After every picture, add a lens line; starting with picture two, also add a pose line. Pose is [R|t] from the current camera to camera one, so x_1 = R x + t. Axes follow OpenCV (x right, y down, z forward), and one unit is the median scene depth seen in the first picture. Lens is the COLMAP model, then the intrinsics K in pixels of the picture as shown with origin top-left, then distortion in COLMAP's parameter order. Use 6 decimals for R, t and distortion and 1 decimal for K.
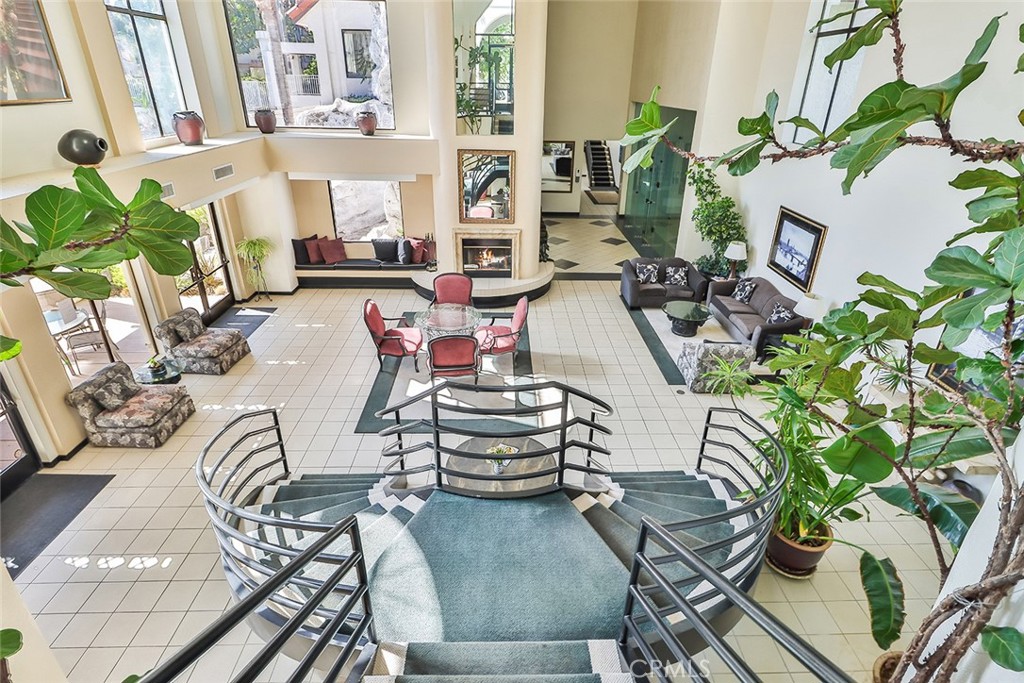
lens RADIAL K [[526.5, 0, 510.1], [0, 526.5, 321.1], [0, 0, 1]] dist [-0.003573, -0.001290]
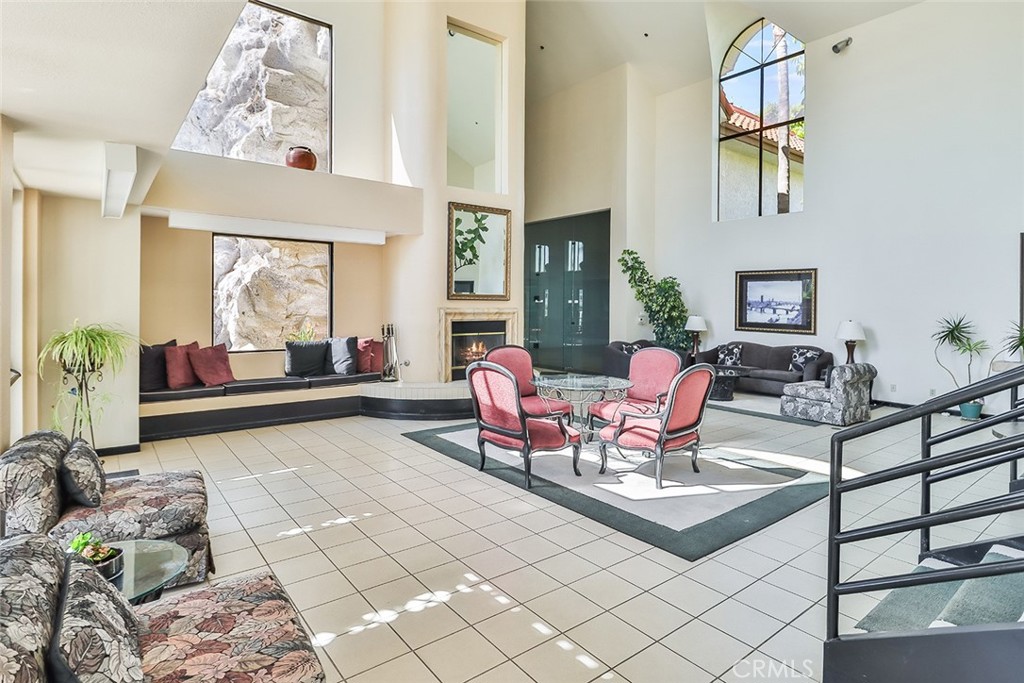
lens RADIAL K [[540.4, 0, 511.9], [0, 540.4, 292.9], [0, 0, 1]] dist [-0.000071, 0.000336]
pose [[0.798924, 0.009196, 0.601361, -0.479483], [0.247583, 0.906204, -0.342777, 0.080400], [-0.548108, 0.422740, 0.721712, 0.427429]]
